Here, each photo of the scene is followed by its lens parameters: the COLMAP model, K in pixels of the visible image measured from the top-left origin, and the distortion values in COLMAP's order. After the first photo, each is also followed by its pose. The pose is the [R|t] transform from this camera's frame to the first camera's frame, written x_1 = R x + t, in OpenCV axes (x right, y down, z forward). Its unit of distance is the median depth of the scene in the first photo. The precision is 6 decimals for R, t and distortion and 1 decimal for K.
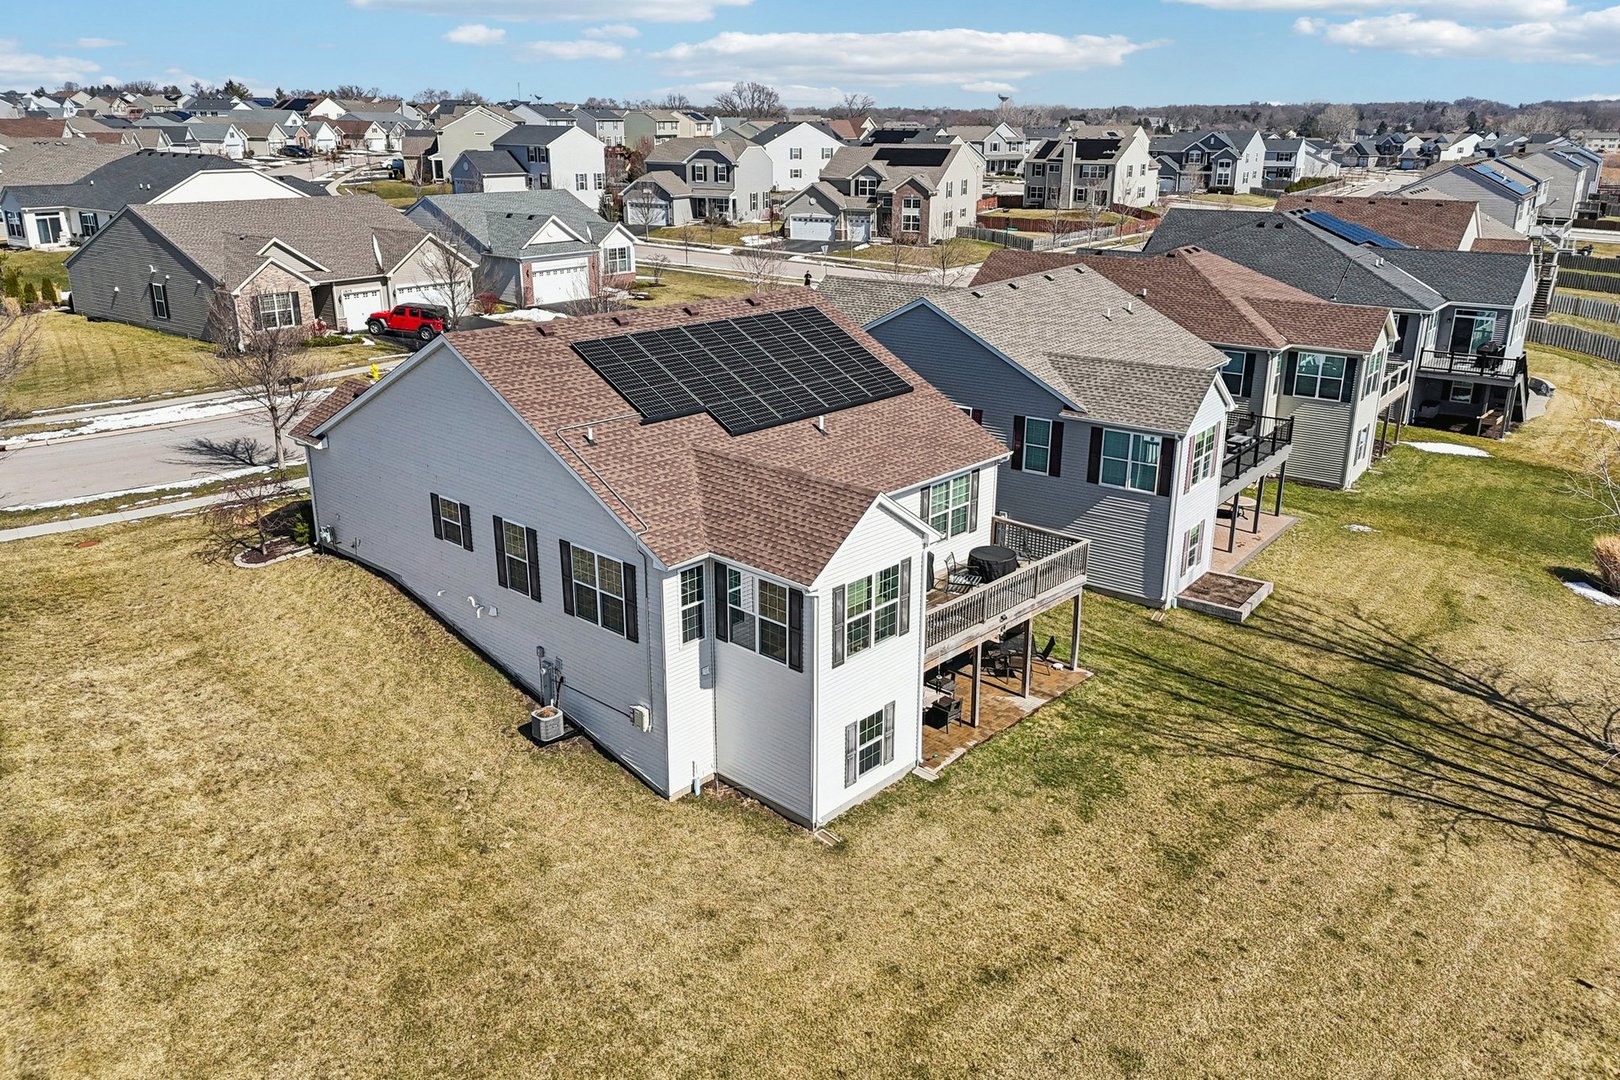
lens RADIAL K [[1209.9, 0, 810.0], [0, 1209.9, 540.0], [0, 0, 1]] dist [0.065850, -0.072718]
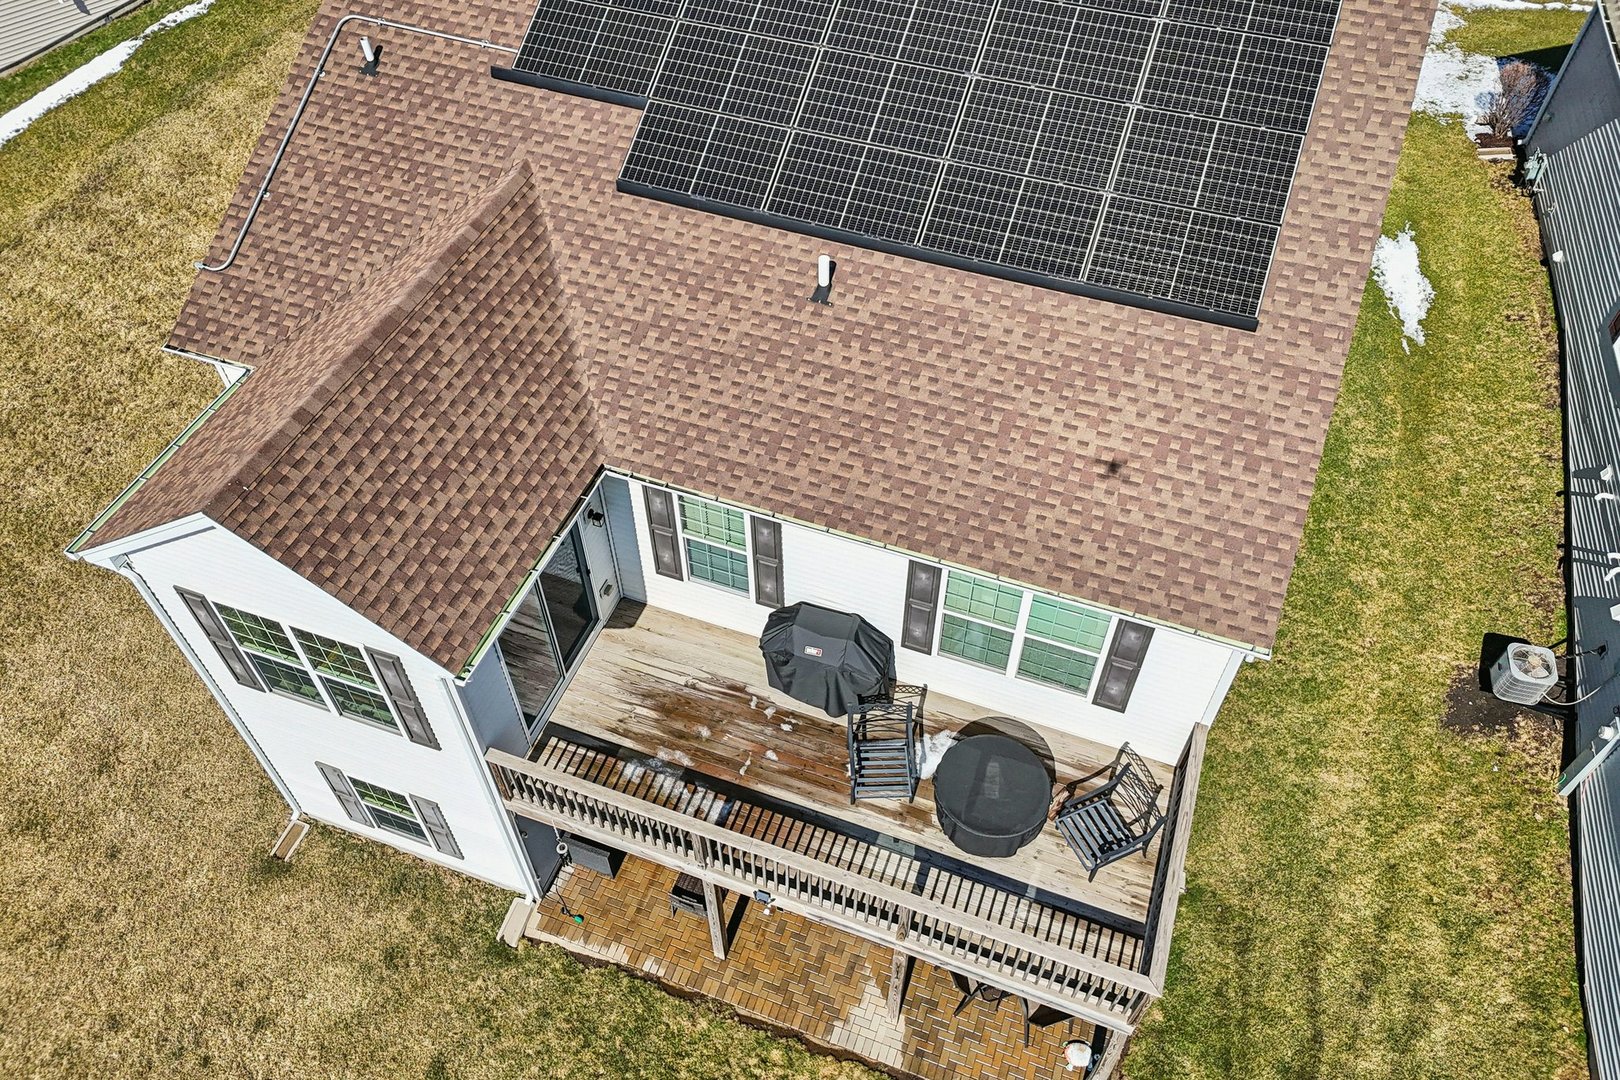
lens RADIAL K [[1176.9, 0, 810.0], [0, 1176.9, 540.0], [0, 0, 1]] dist [0.083789, -0.002745]
pose [[0.370875, 0.707924, -0.601079, 0.165381], [-0.276597, 0.702067, 0.656198, -0.154051], [0.886536, -0.077111, 0.456189, 0.416577]]
